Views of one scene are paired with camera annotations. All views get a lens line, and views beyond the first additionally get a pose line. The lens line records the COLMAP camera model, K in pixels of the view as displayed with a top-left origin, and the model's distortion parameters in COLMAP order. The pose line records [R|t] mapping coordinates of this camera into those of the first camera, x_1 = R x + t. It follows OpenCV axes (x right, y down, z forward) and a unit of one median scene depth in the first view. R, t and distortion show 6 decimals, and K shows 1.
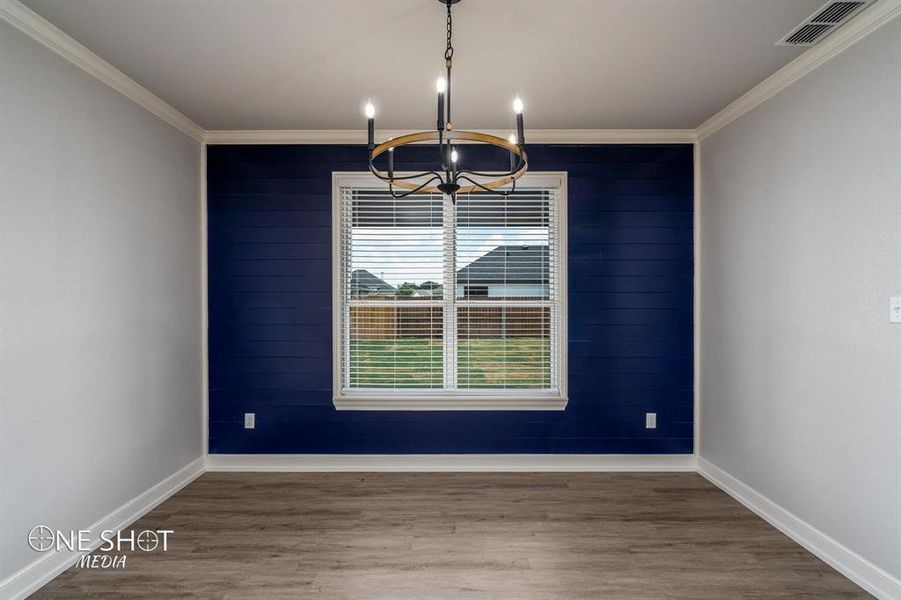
lens RADIAL K [[411.9, 0, 451.5], [0, 411.9, 303.8], [0, 0, 1]] dist [-0.005034, 0.001644]
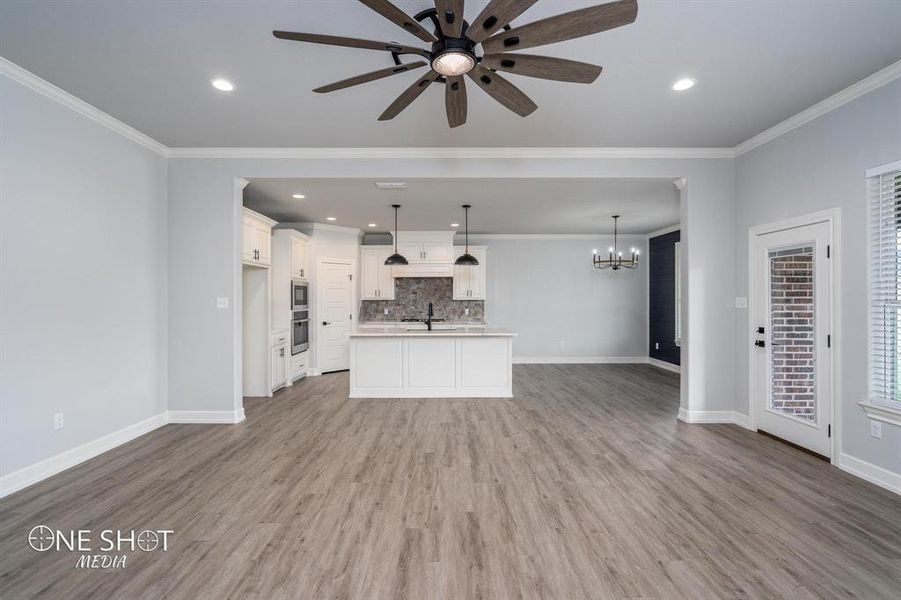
lens RADIAL K [[411.9, 0, 447.0], [0, 411.9, 293.7], [0, 0, 1]] dist [-0.005034, 0.001644]
pose [[-0.004539, -0.009302, -0.999946, 2.081866], [-0.008053, 0.999925, -0.009265, -0.002927], [0.999957, 0.008011, -0.004613, -0.281546]]
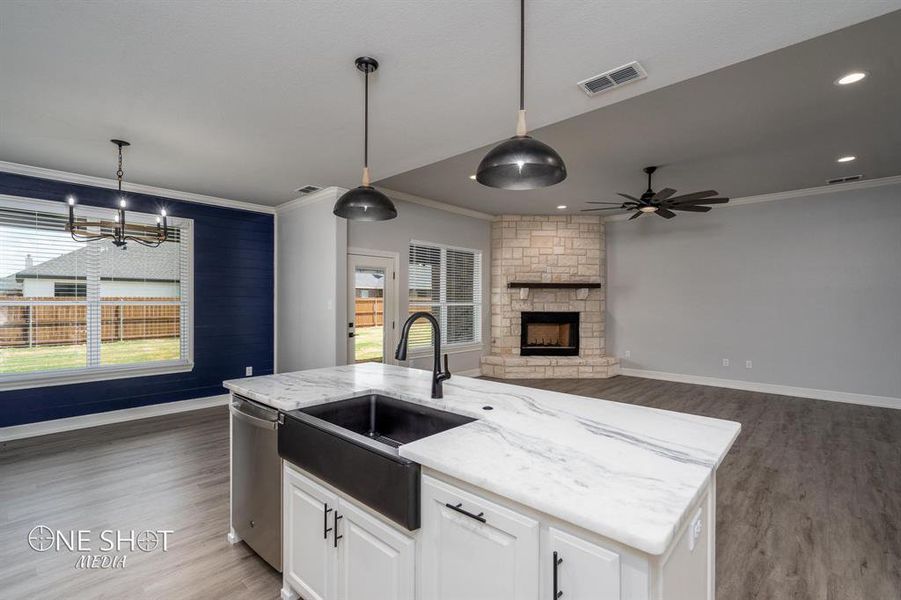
lens RADIAL K [[411.9, 0, 452.6], [0, 411.9, 301.0], [0, 0, 1]] dist [-0.005034, 0.001644]
pose [[0.685162, 0.004013, 0.728380, -0.186138], [0.003567, 0.999954, -0.008864, 0.008386], [-0.728382, 0.008672, 0.685116, -0.801907]]
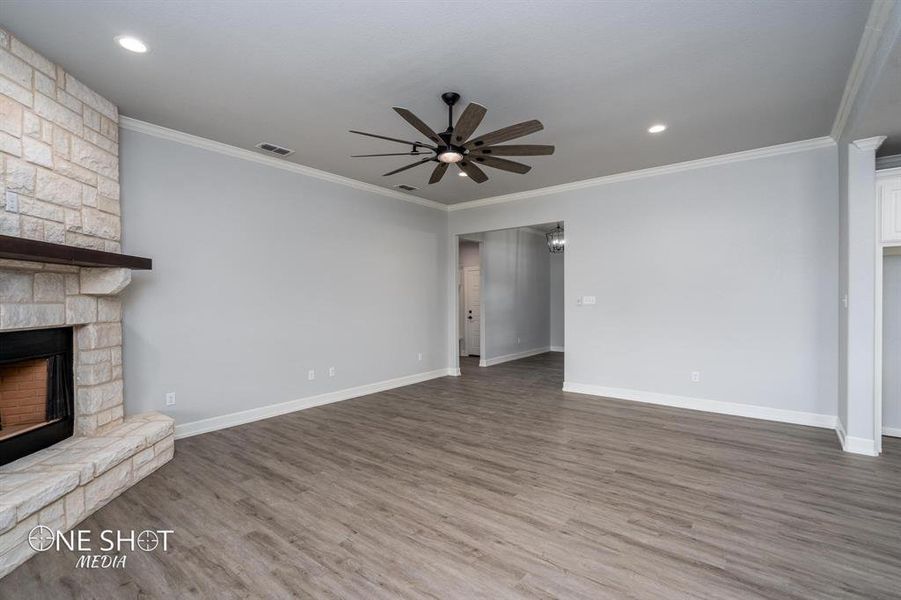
lens RADIAL K [[411.9, 0, 452.1], [0, 411.9, 297.4], [0, 0, 1]] dist [-0.005034, 0.001644]
pose [[-0.781502, 0.007652, 0.623855, 0.808693], [0.013321, 0.999901, 0.004423, -0.003443], [-0.623760, 0.011767, -0.781527, 0.529824]]
